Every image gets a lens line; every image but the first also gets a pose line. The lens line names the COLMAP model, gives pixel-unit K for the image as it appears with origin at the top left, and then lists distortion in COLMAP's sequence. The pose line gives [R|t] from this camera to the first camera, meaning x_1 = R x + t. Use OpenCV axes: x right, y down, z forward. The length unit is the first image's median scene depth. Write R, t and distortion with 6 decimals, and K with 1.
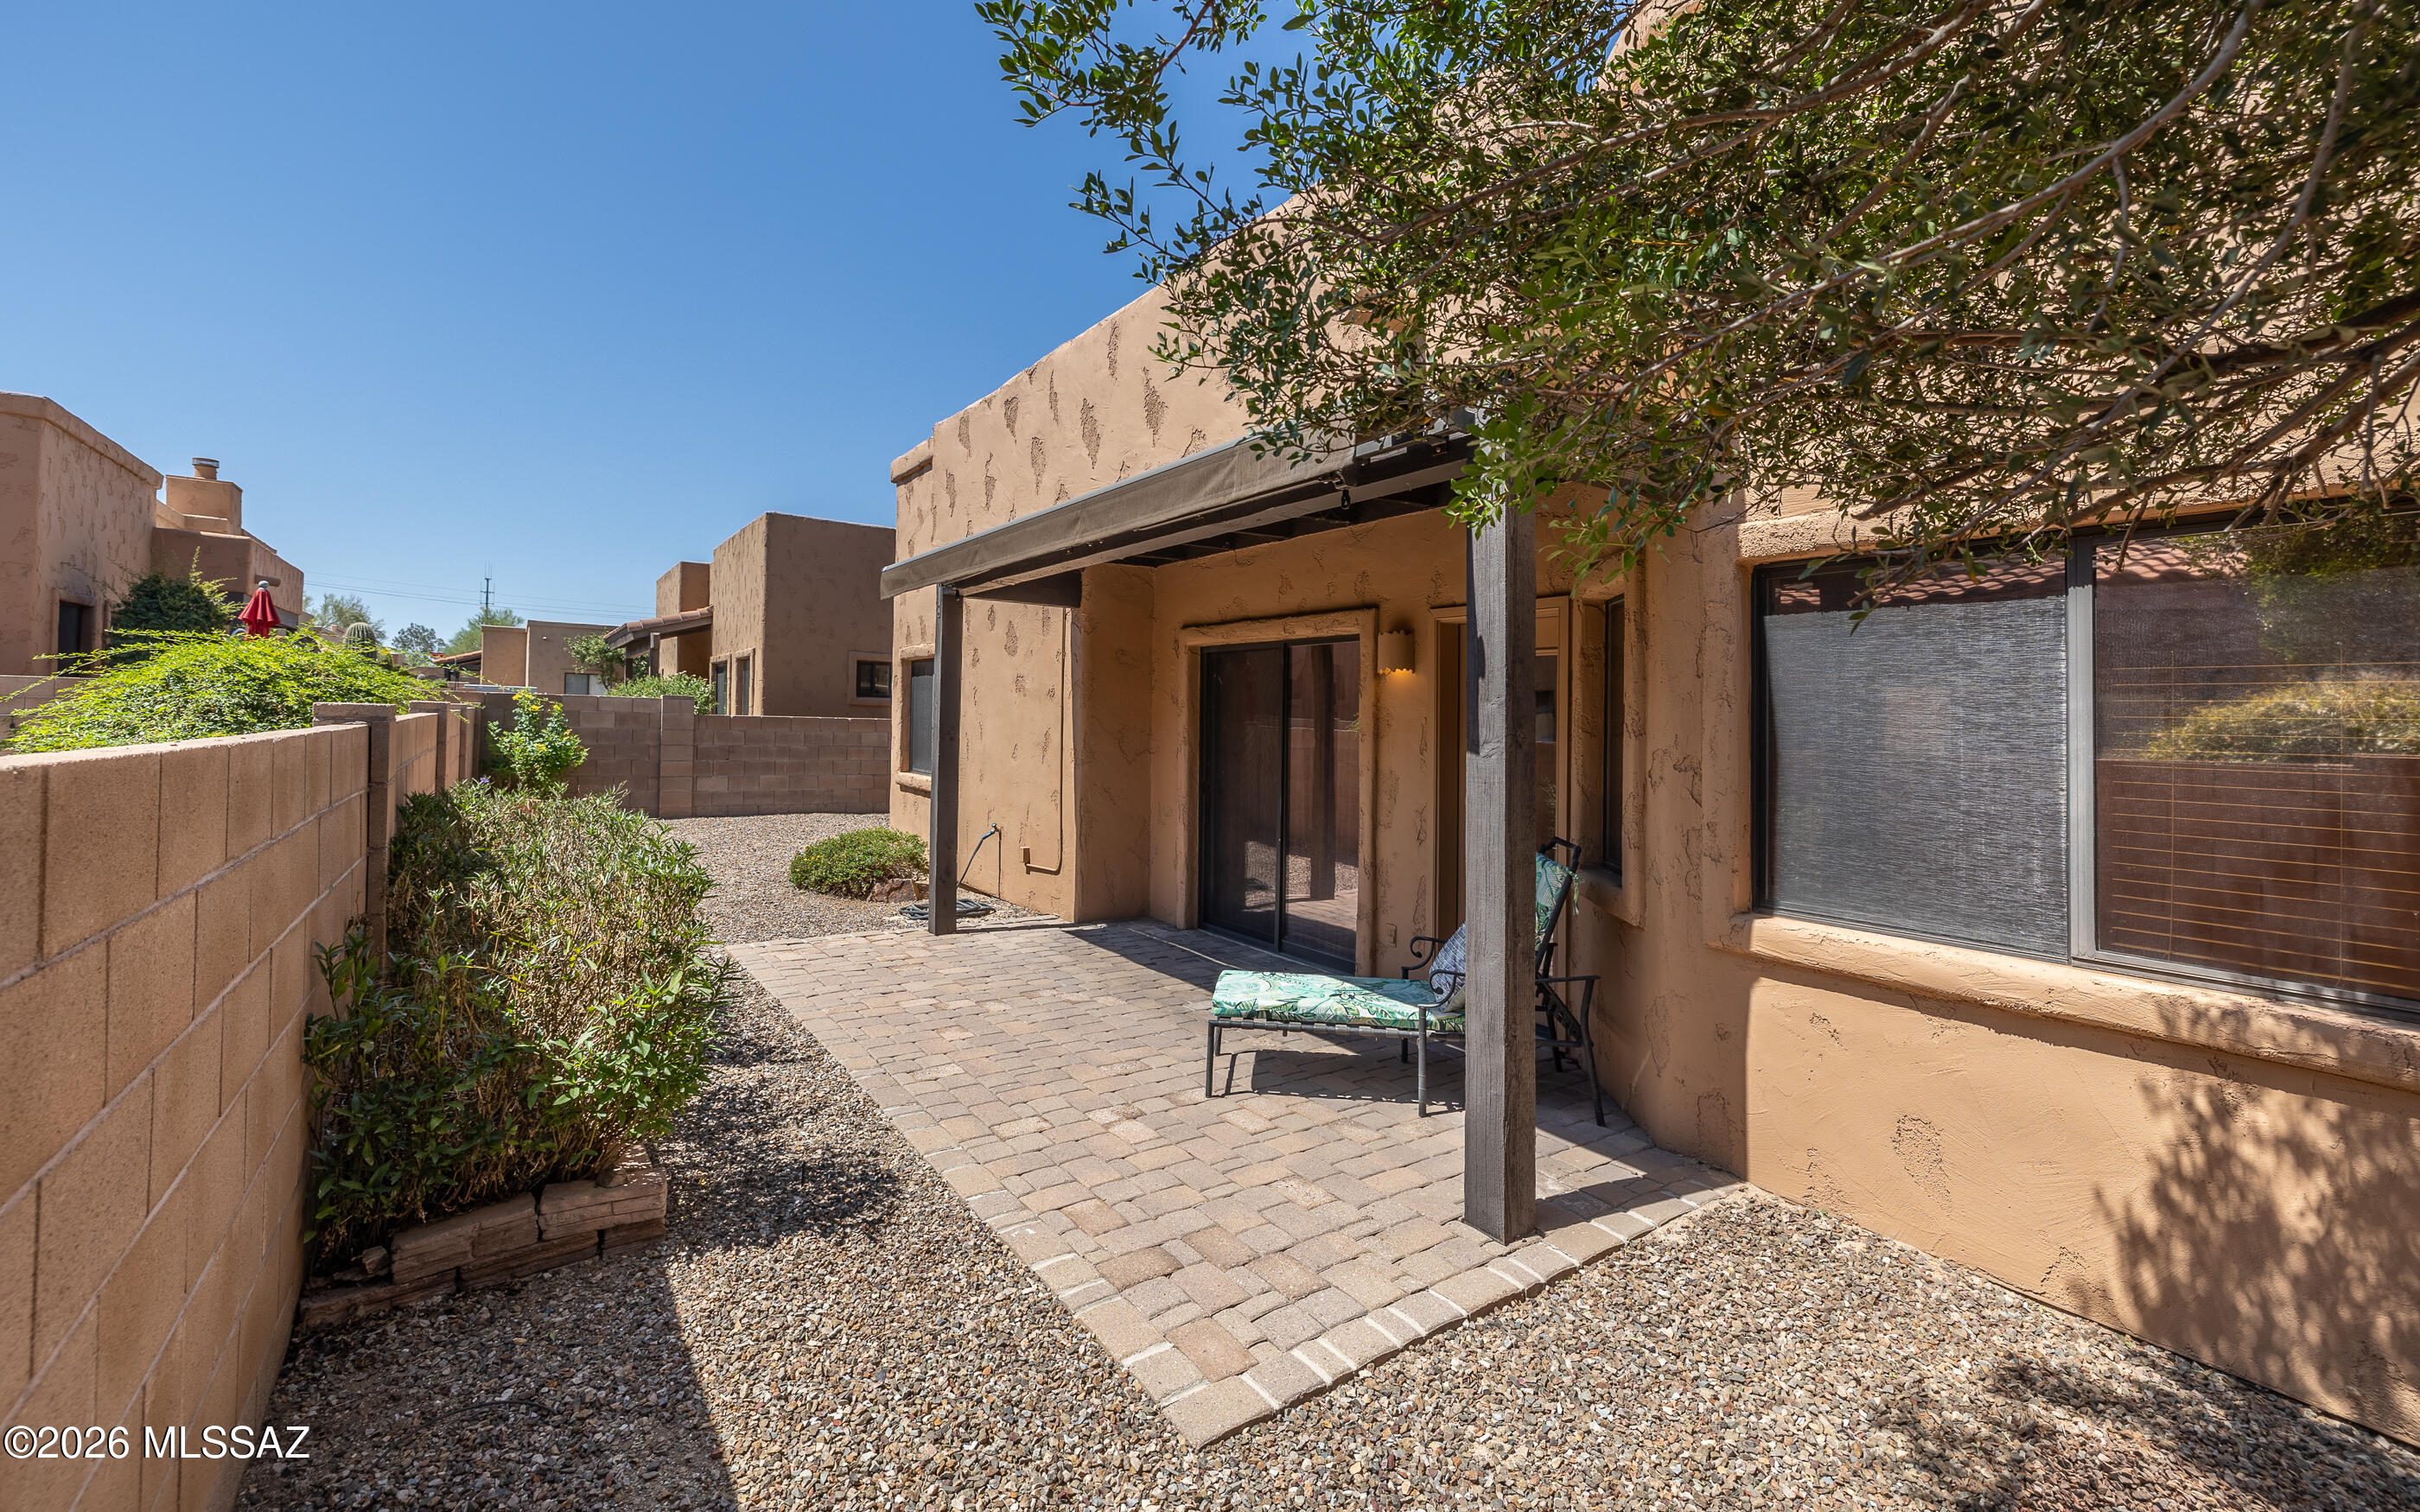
lens RADIAL K [[1031.0, 0, 1209.6], [0, 1031.0, 731.9], [0, 0, 1]] dist [0.000941, -0.000053]
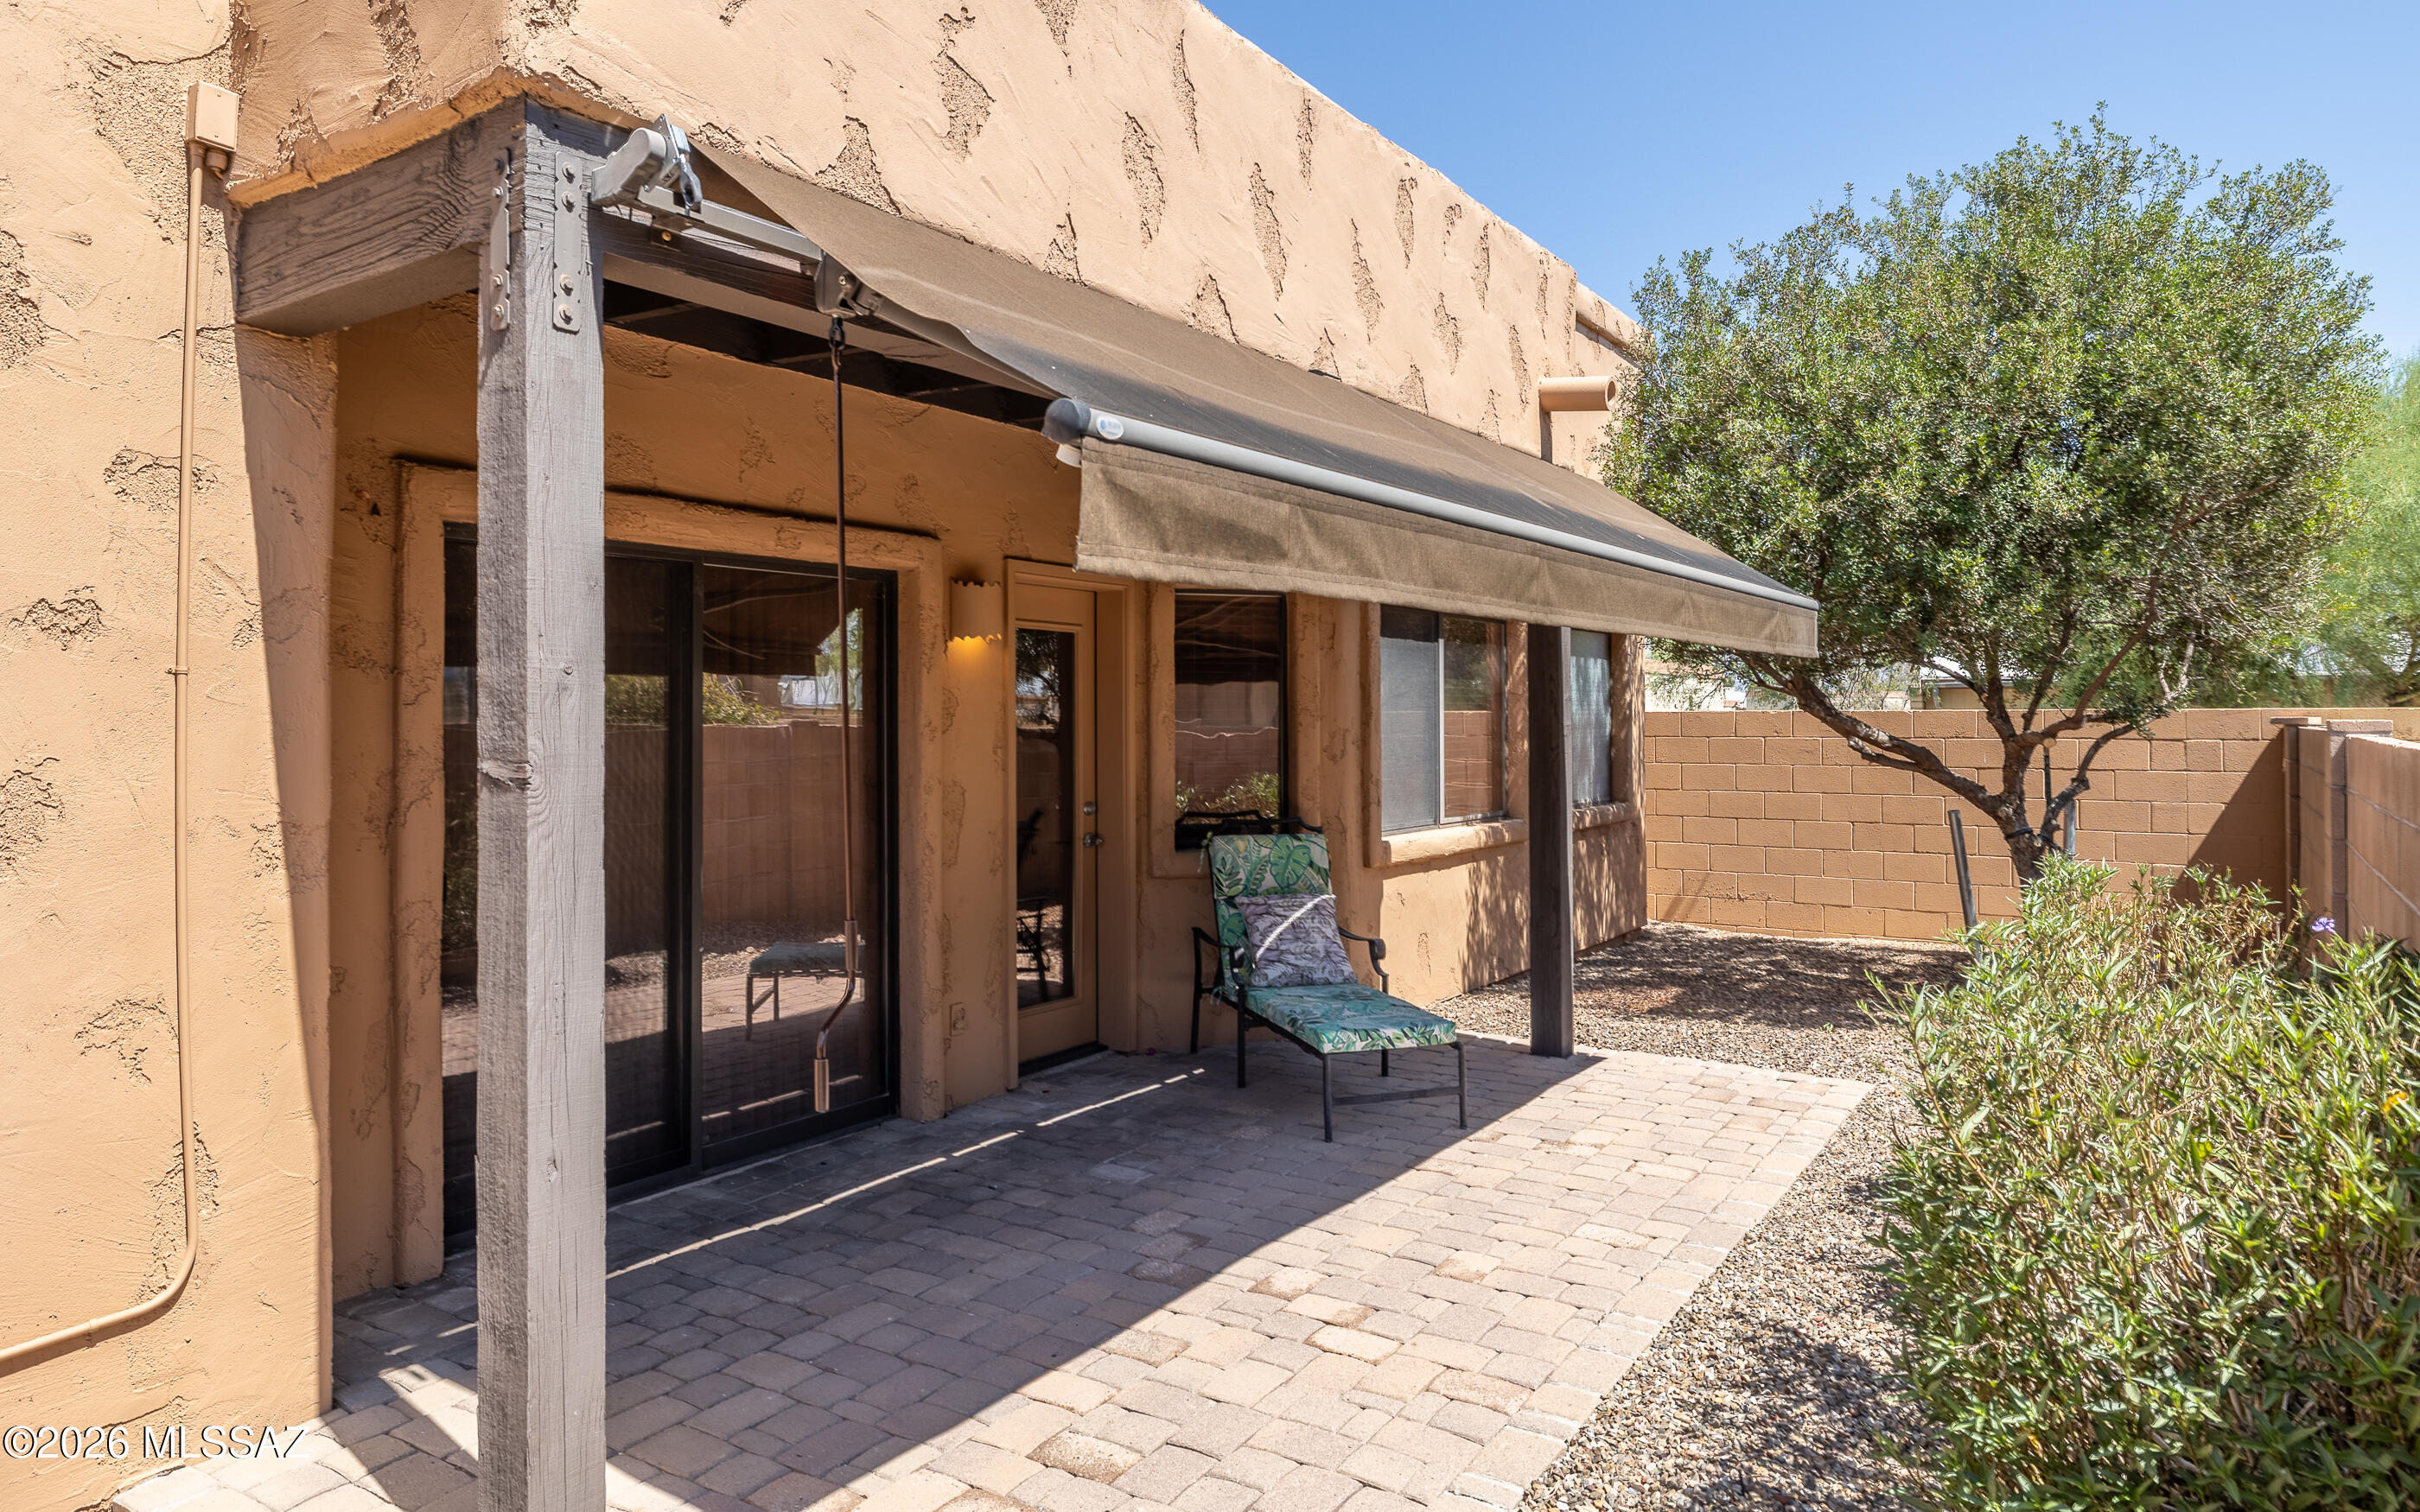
lens RADIAL K [[1481.0, 0, 1211.9], [0, 1481.0, 687.5], [0, 0, 1]] dist [-0.004947, -0.000772]
pose [[-0.367359, 0.000897, 0.930079, -1.189609], [0.010365, 0.999941, 0.003129, -0.037671], [-0.930021, 0.010790, -0.367347, 1.776706]]
